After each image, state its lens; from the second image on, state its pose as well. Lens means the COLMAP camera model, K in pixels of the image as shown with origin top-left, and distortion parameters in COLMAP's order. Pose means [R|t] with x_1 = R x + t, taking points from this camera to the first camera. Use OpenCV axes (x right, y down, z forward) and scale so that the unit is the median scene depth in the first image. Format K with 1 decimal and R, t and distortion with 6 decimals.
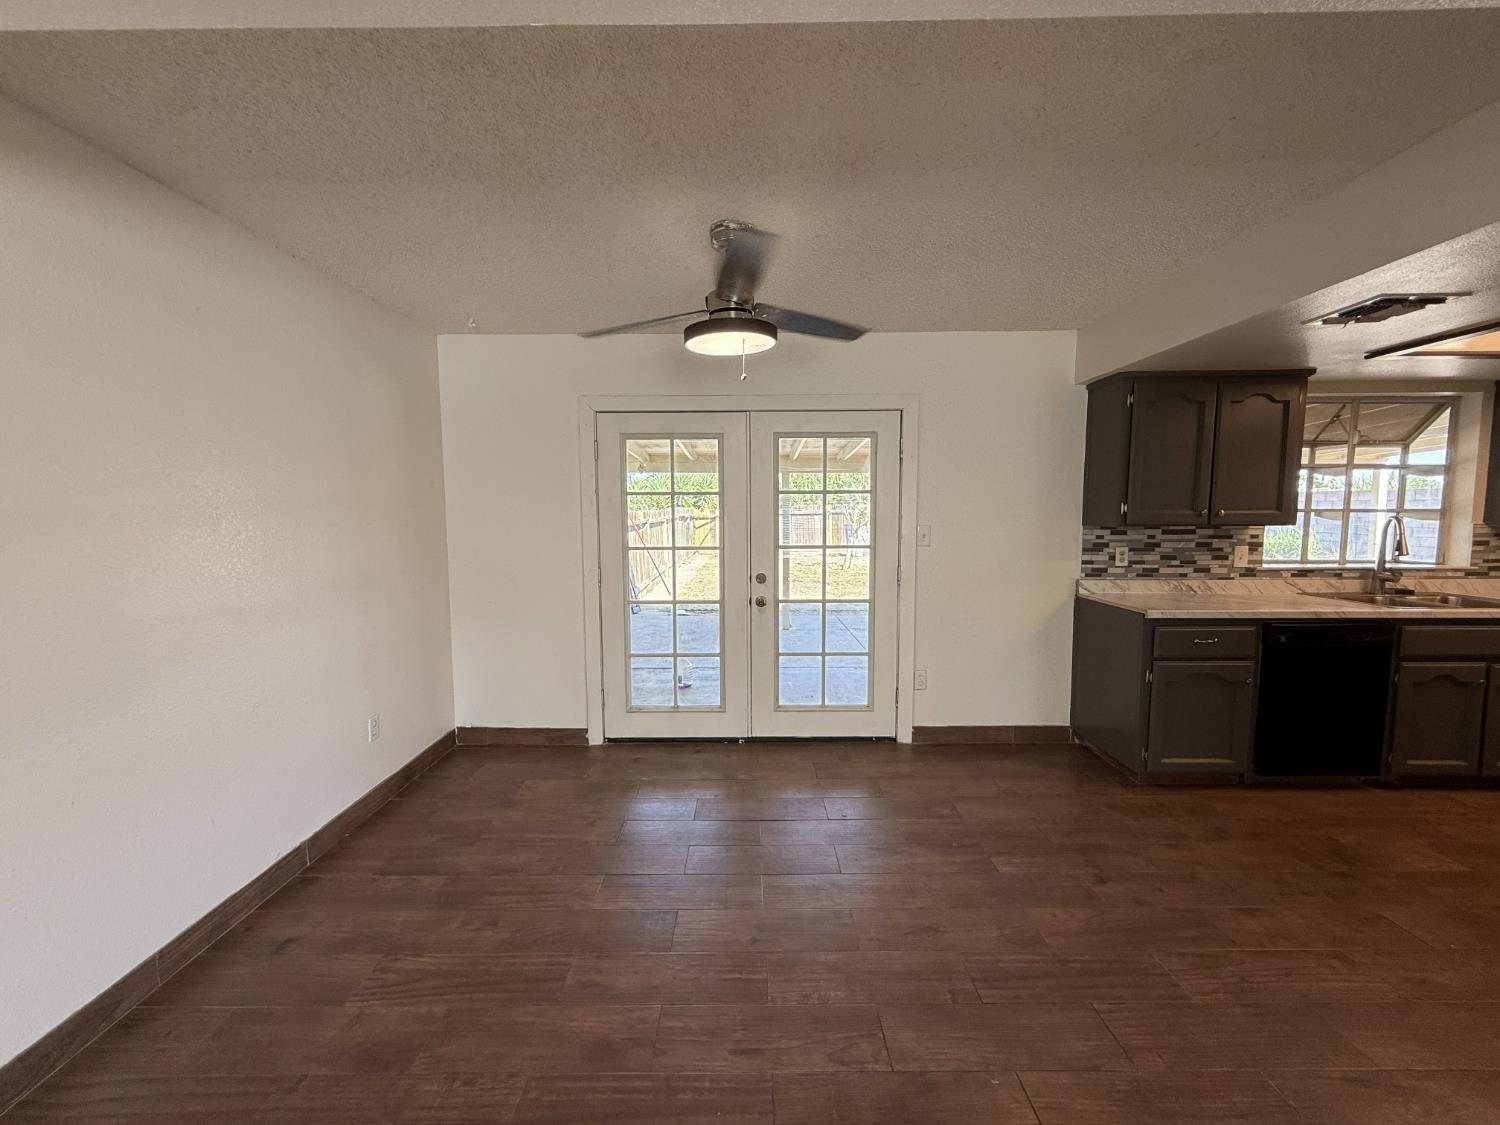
lens RADIAL K [[592.9, 0, 746.1], [0, 592.9, 562.7], [0, 0, 1]] dist [0.001955, 0.000017]
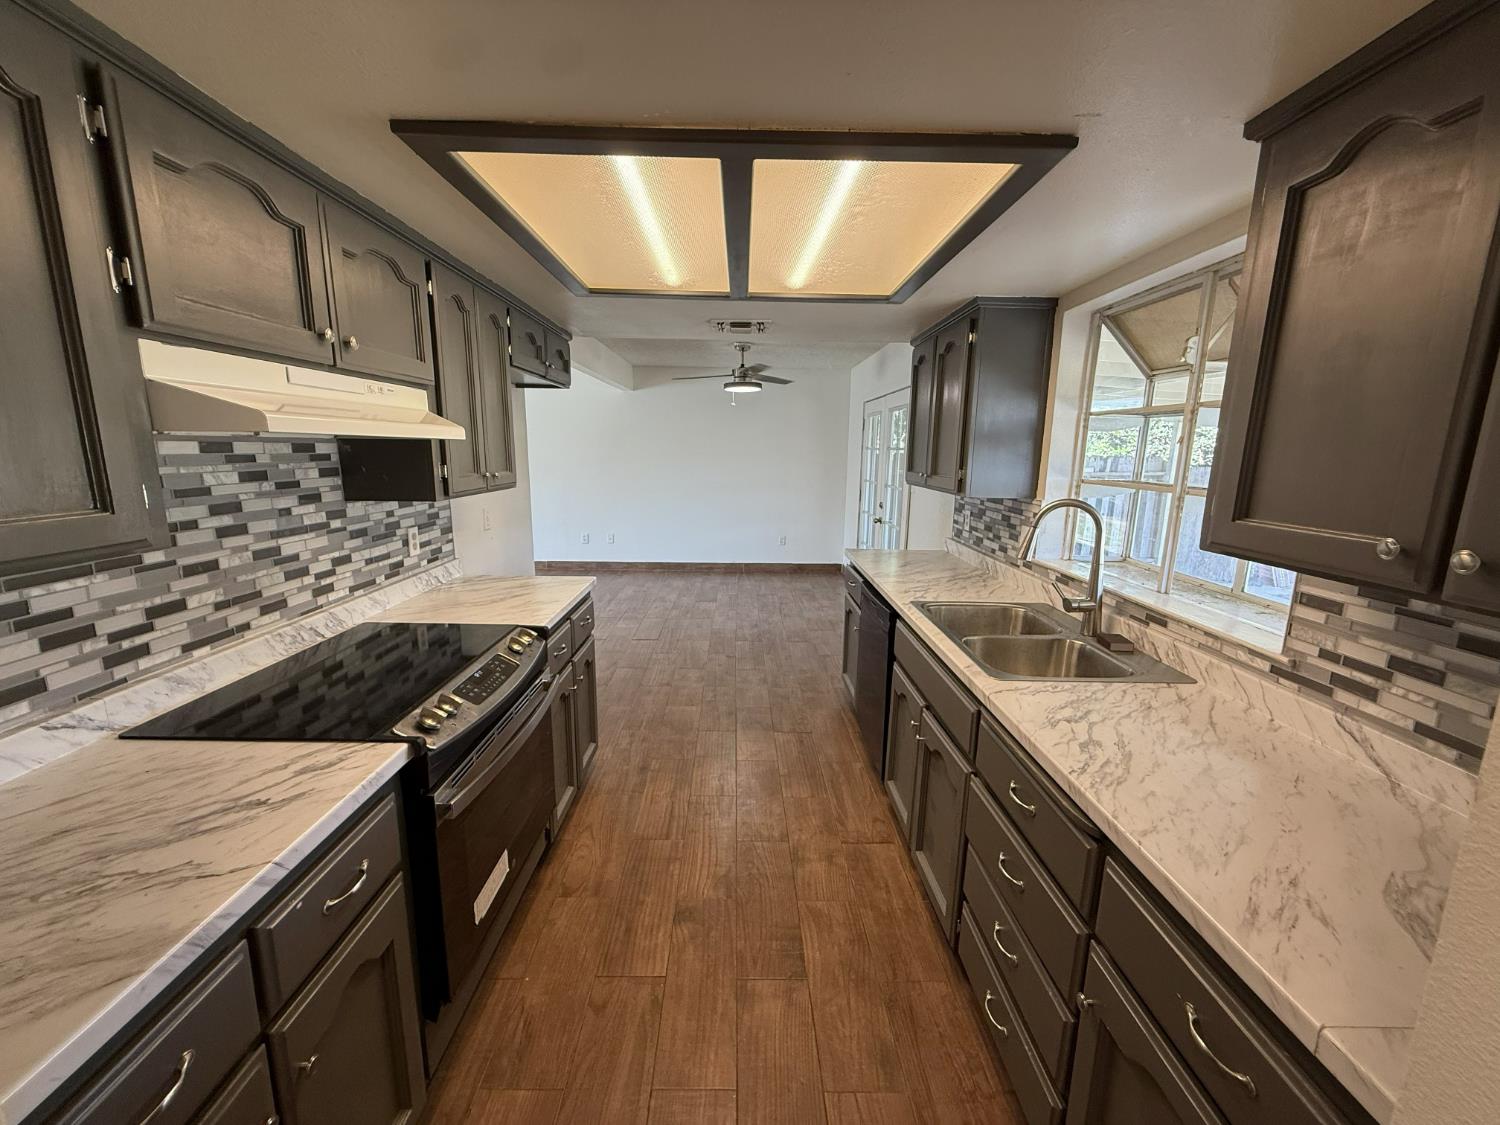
lens RADIAL K [[592.9, 0, 747.8], [0, 592.9, 561.6], [0, 0, 1]] dist [0.001955, 0.000017]
pose [[0.015238, 0.193917, -0.980900, 1.583305], [-0.095571, 0.976804, 0.191623, -0.094929], [0.995306, 0.090826, 0.033417, 0.627182]]
